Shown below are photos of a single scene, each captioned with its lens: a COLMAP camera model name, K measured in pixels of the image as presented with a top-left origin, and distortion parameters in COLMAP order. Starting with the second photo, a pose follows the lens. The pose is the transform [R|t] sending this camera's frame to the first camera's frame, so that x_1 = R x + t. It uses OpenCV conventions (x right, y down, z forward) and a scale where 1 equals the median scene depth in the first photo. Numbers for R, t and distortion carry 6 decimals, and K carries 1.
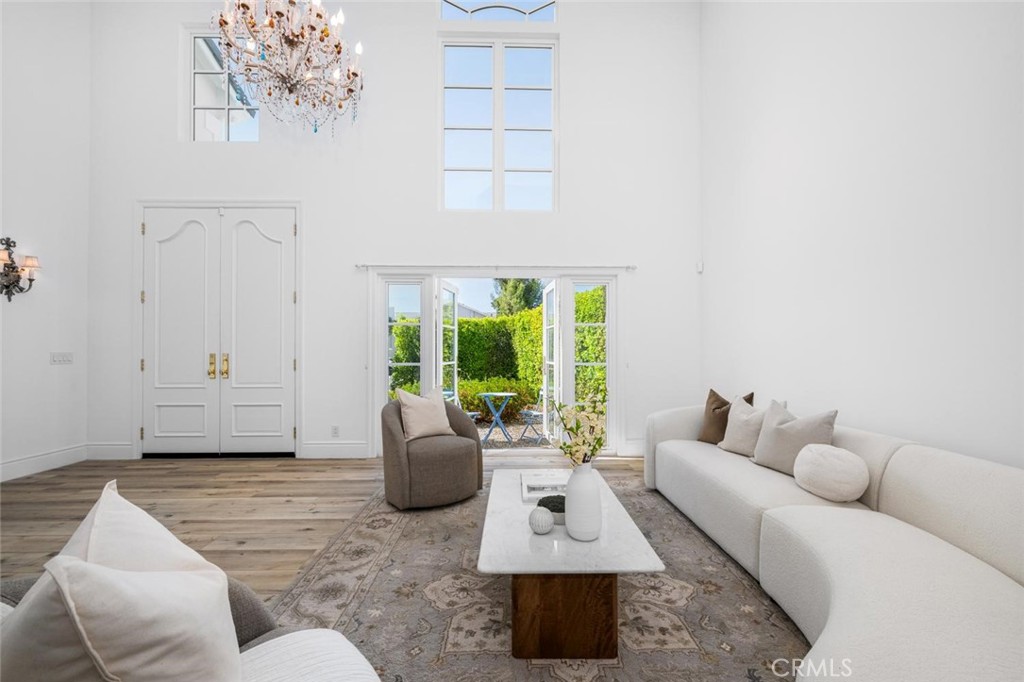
lens RADIAL K [[413.5, 0, 517.4], [0, 413.5, 351.1], [0, 0, 1]] dist [0.000383, 0.000113]
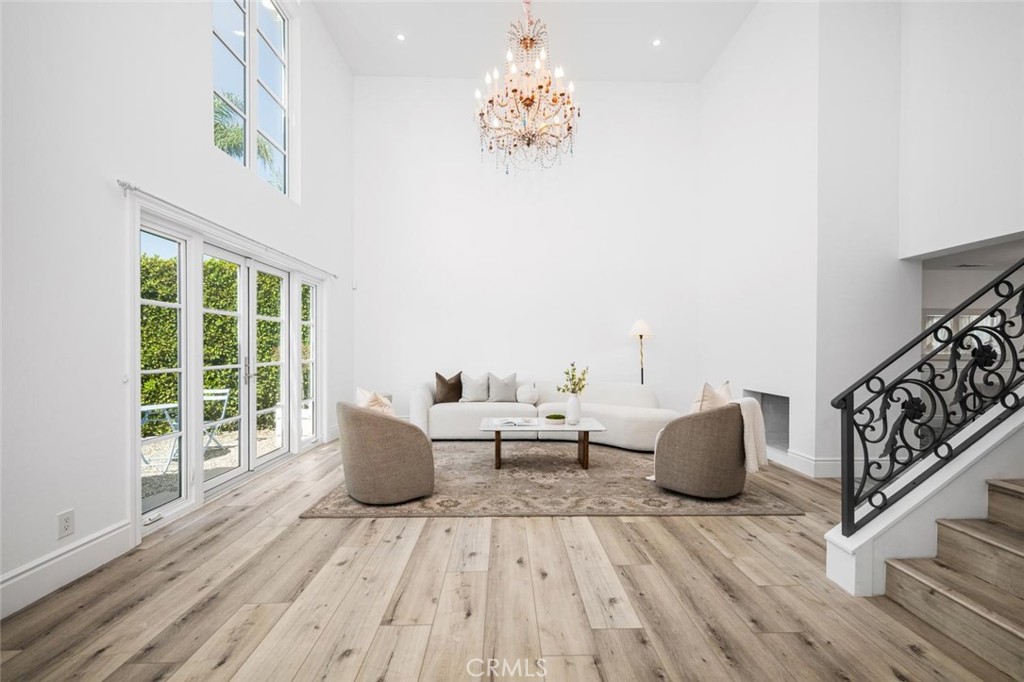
lens RADIAL K [[413.5, 0, 517.4], [0, 413.5, 351.1], [0, 0, 1]] dist [0.000383, 0.000113]
pose [[-0.003298, -0.002995, 0.999990, -1.213194], [-0.004034, 0.999987, 0.002982, -0.000165], [-0.999986, -0.004024, -0.003310, 0.683165]]
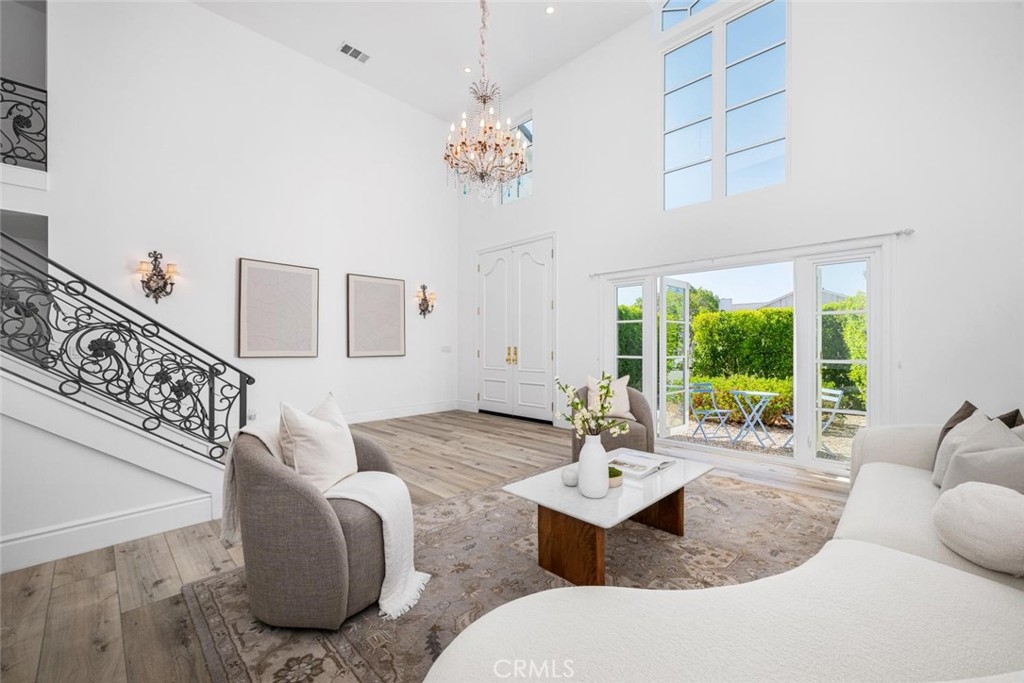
lens RADIAL K [[413.5, 0, 517.4], [0, 413.5, 351.6], [0, 0, 1]] dist [0.000383, 0.000113]
pose [[0.700274, 0.012304, -0.713768, 0.440528], [-0.002171, 0.999884, 0.015105, 0.000418], [0.713871, -0.009028, 0.700219, -0.010499]]
